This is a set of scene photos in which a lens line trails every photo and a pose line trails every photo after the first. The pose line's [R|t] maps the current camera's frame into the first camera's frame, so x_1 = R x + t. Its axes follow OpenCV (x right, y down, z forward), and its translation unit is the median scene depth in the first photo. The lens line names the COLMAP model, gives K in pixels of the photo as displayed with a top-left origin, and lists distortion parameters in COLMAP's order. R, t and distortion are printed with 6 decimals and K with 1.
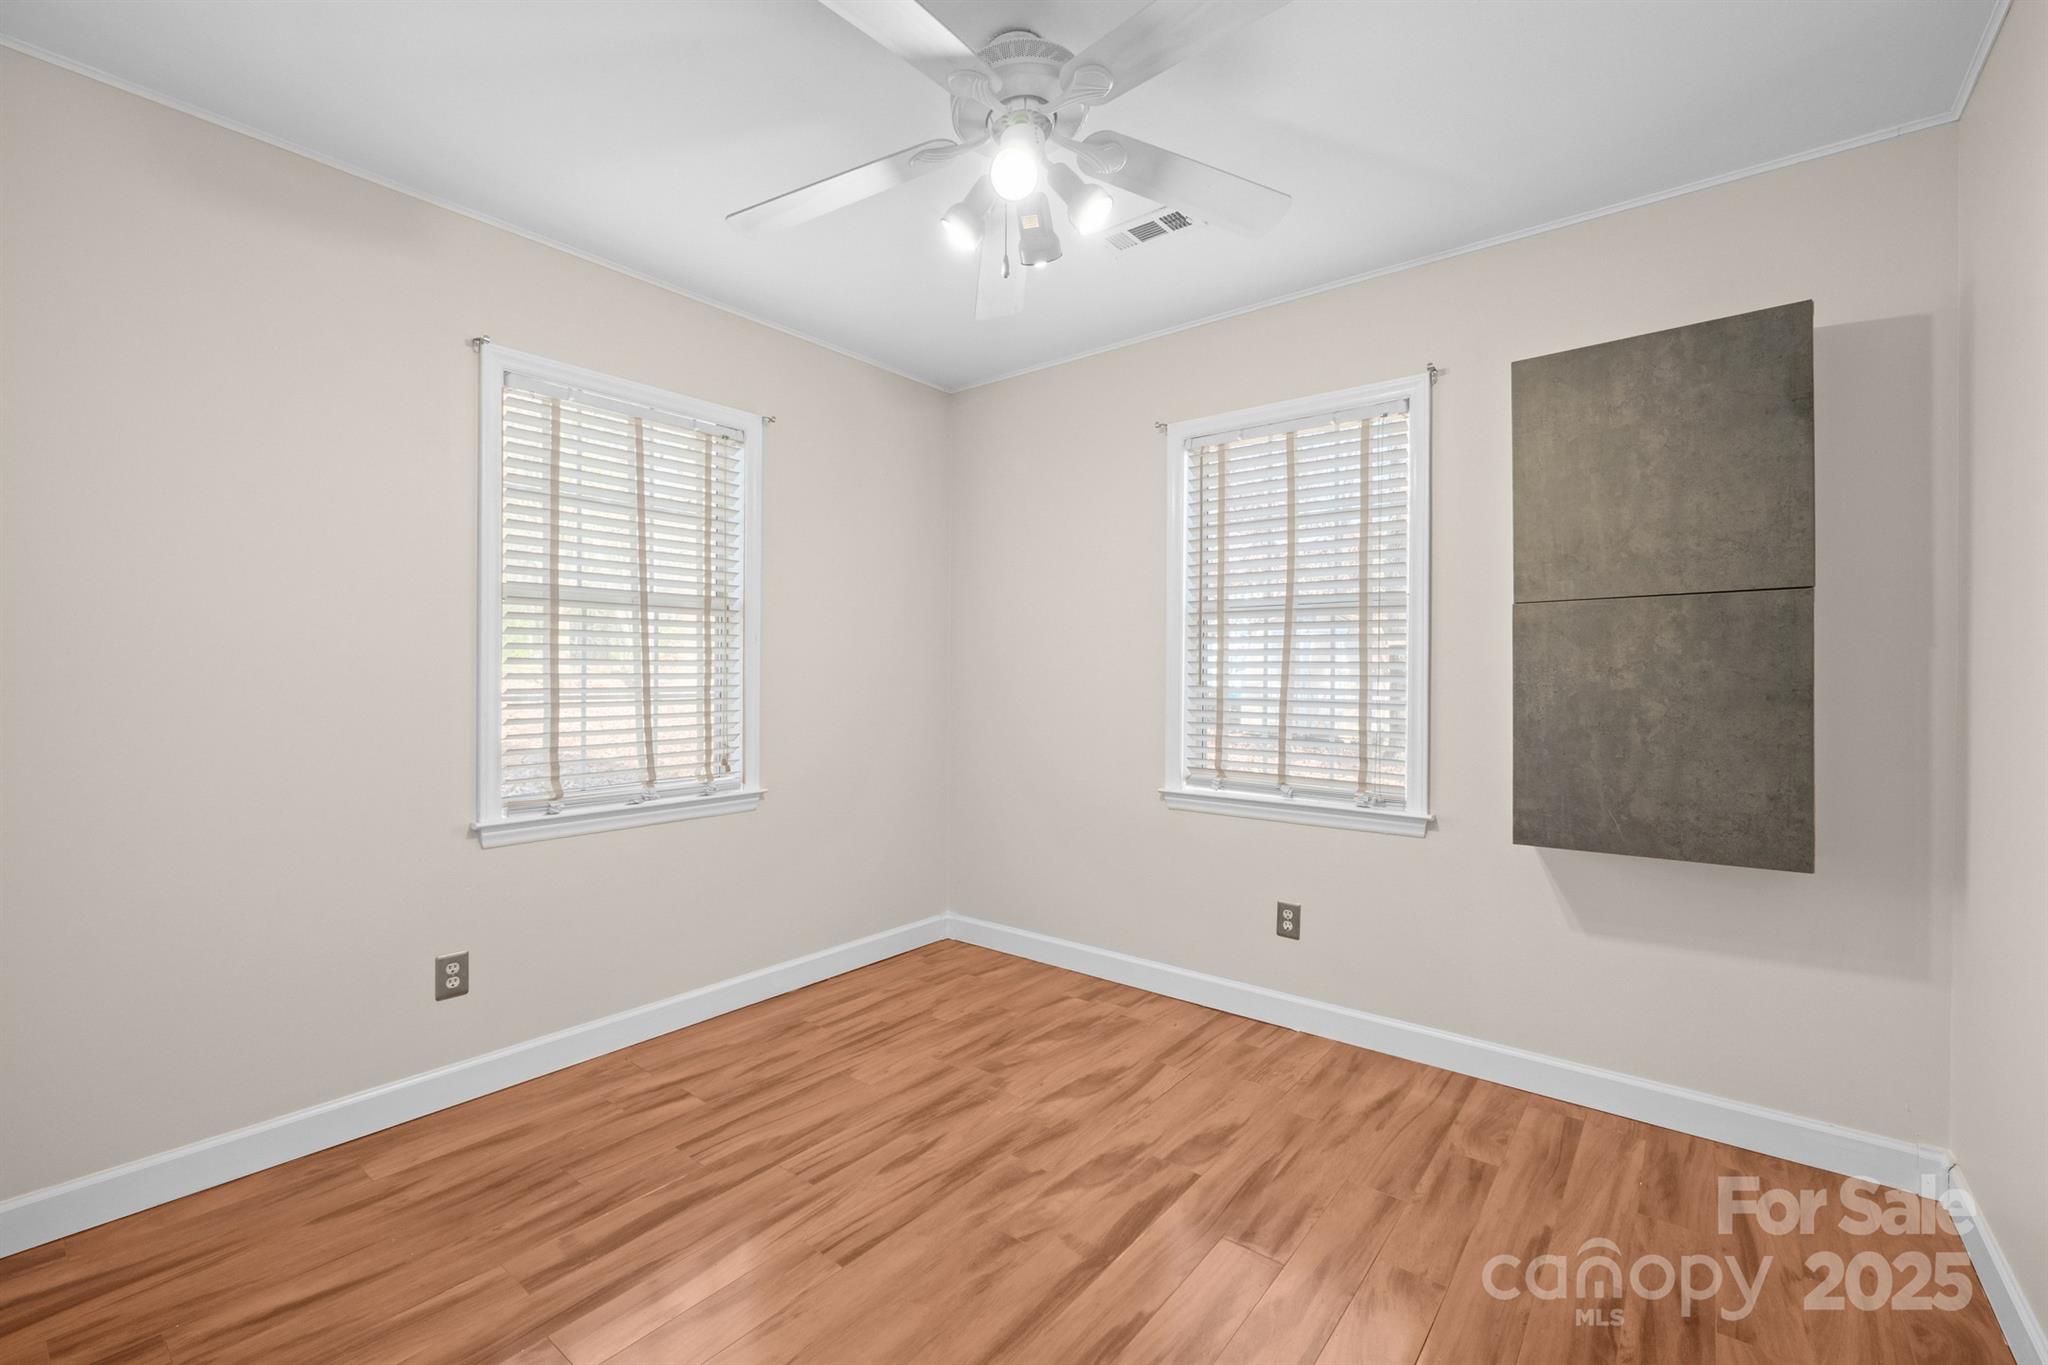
lens RADIAL K [[857.8, 0, 1031.6], [0, 857.8, 666.9], [0, 0, 1]] dist [-0.007709, 0.000419]
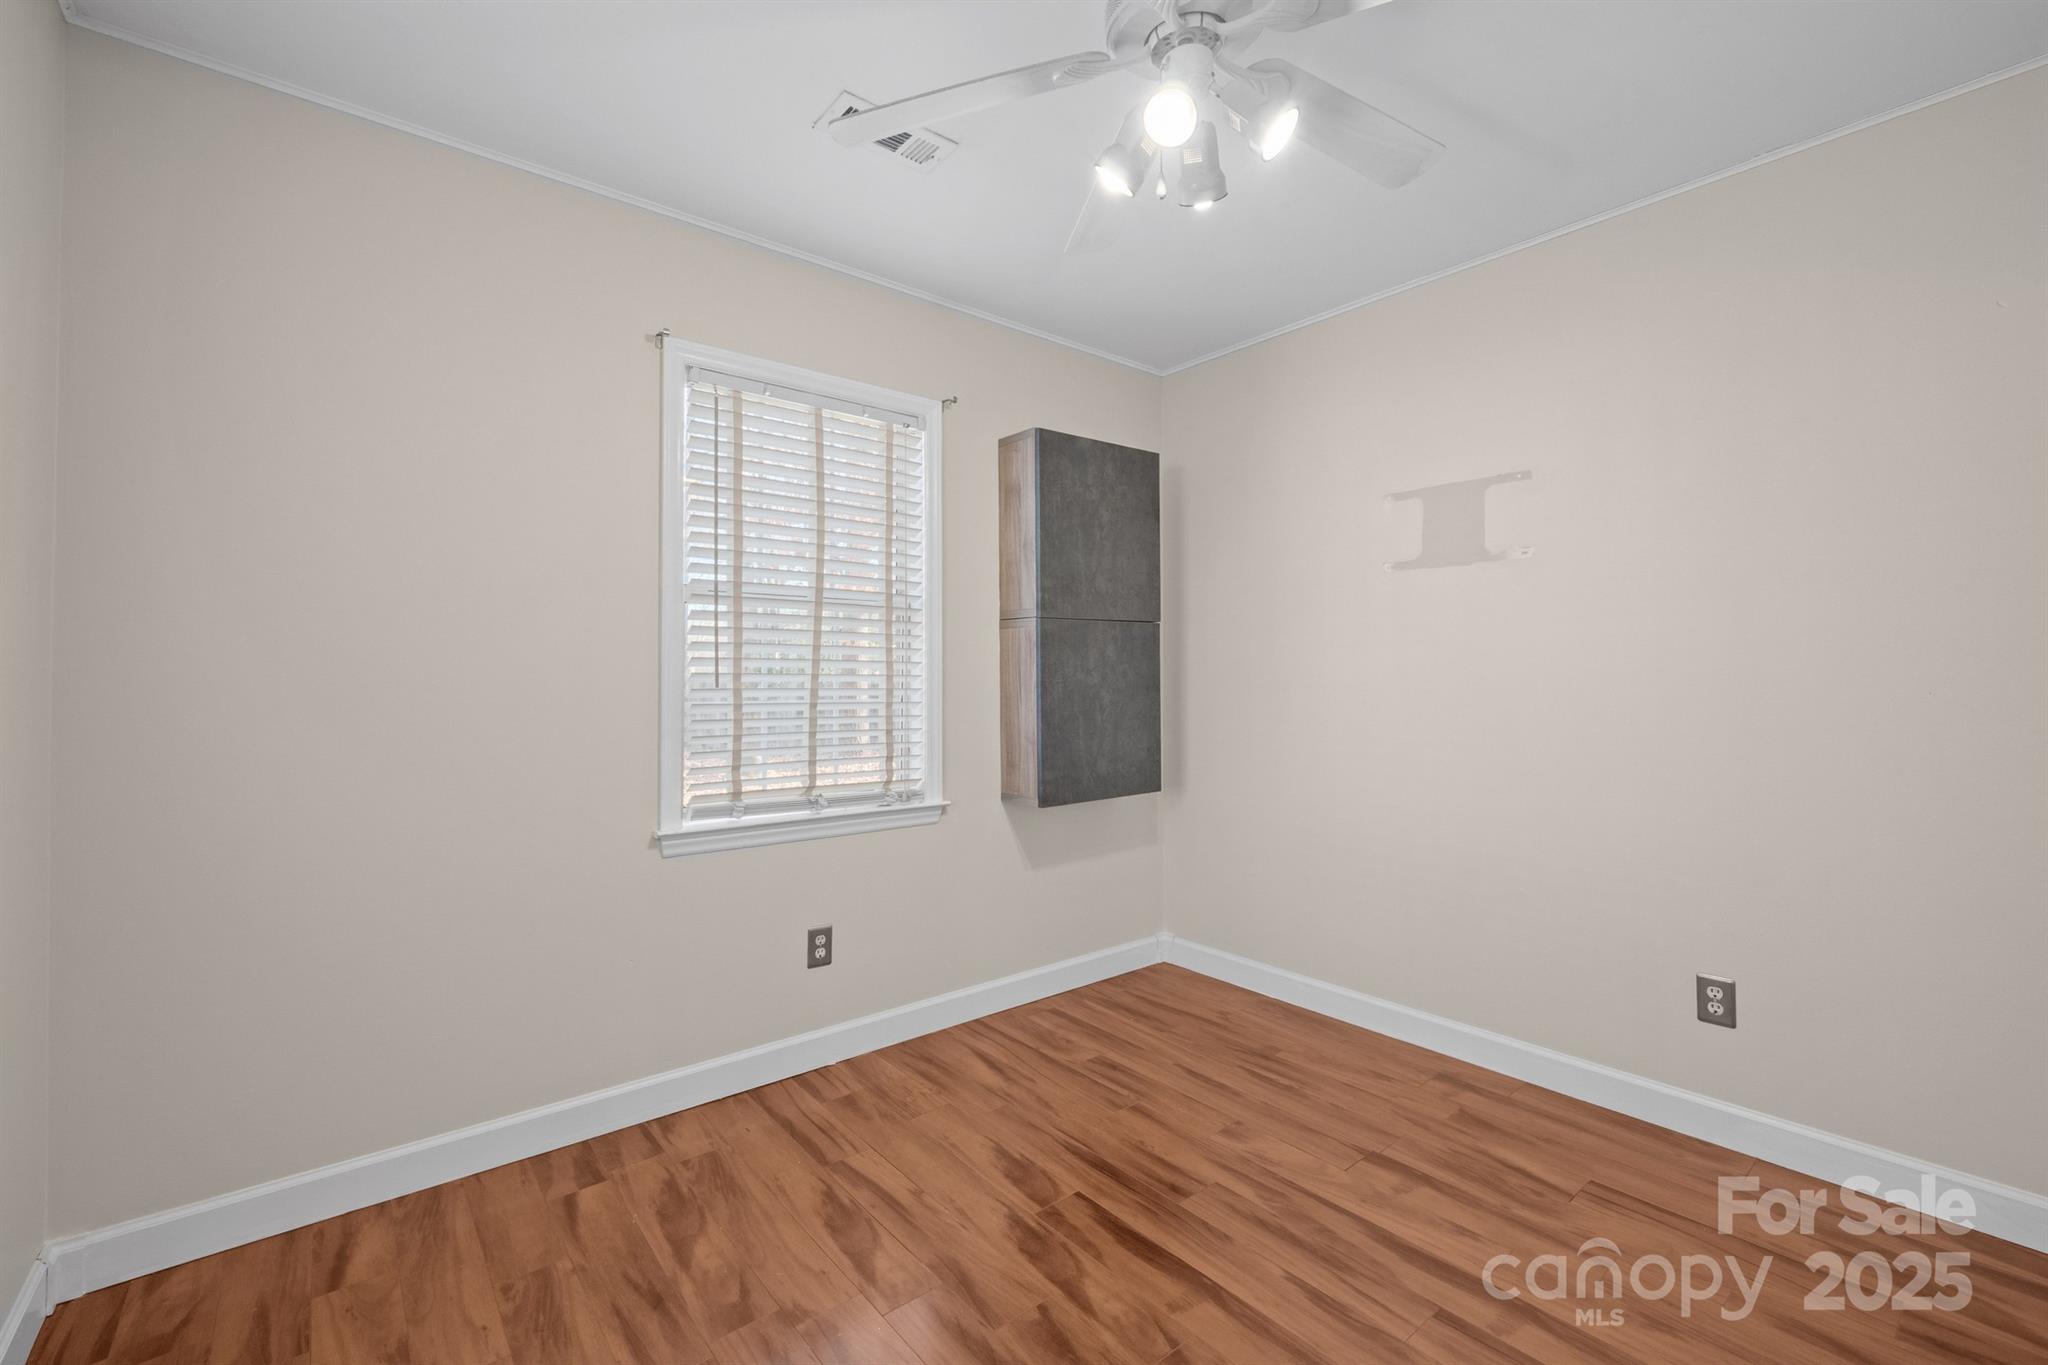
lens RADIAL K [[857.8, 0, 1031.6], [0, 857.8, 666.9], [0, 0, 1]] dist [-0.007709, 0.000419]
pose [[0.209415, 0.007729, 0.977796, -0.659869], [-0.009060, 0.999941, -0.005964, 0.006373], [-0.977785, -0.007610, 0.209473, 0.736448]]
